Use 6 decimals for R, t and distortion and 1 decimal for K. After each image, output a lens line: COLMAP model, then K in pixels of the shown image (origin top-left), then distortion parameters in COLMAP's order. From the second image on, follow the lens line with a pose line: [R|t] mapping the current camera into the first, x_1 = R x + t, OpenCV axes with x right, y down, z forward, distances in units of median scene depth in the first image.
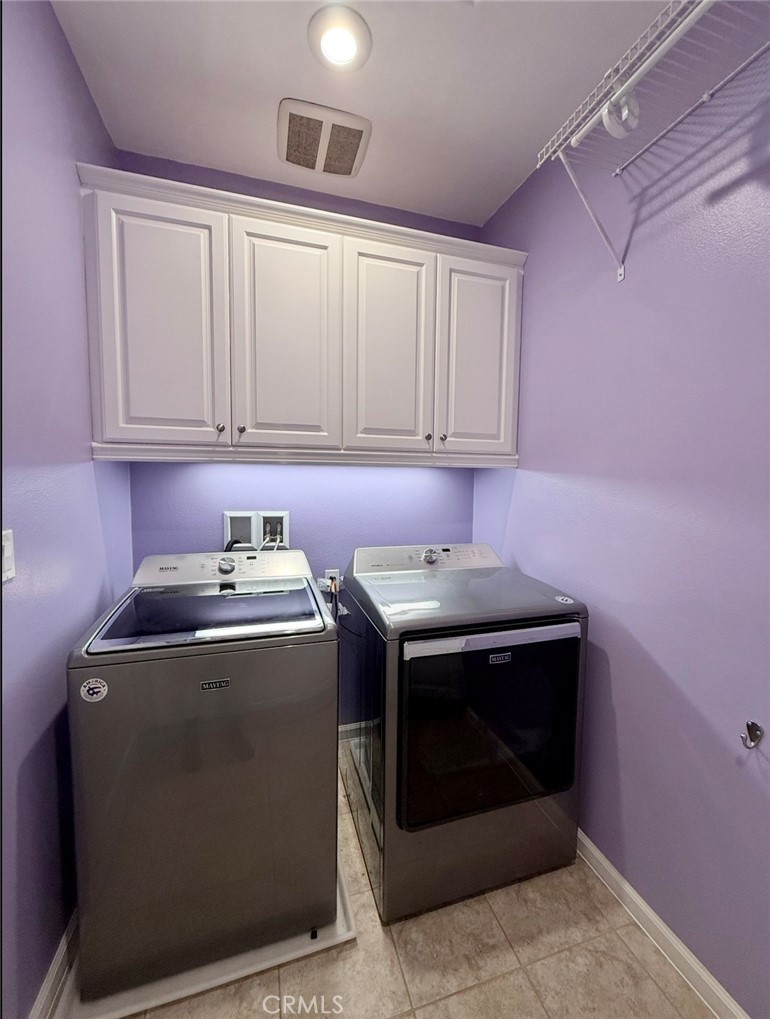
lens RADIAL K [[406.4, 0, 385.2], [0, 406.4, 509.4], [0, 0, 1]] dist [0.000431, 0.000298]
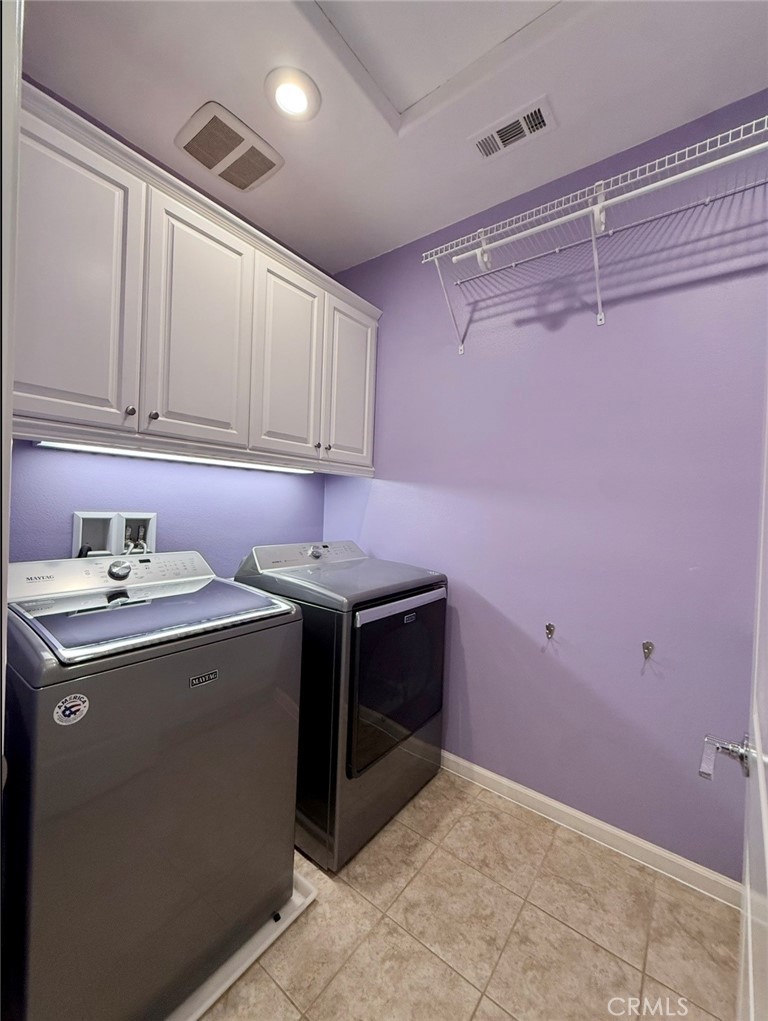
lens RADIAL K [[407.2, 0, 383.4], [0, 407.2, 510.2], [0, 0, 1]] dist [0.000431, 0.000298]
pose [[0.816711, 0.008368, 0.576986, -0.481520], [0.020975, 0.998804, -0.044176, 0.067936], [-0.576665, 0.048182, 0.815559, -0.029440]]
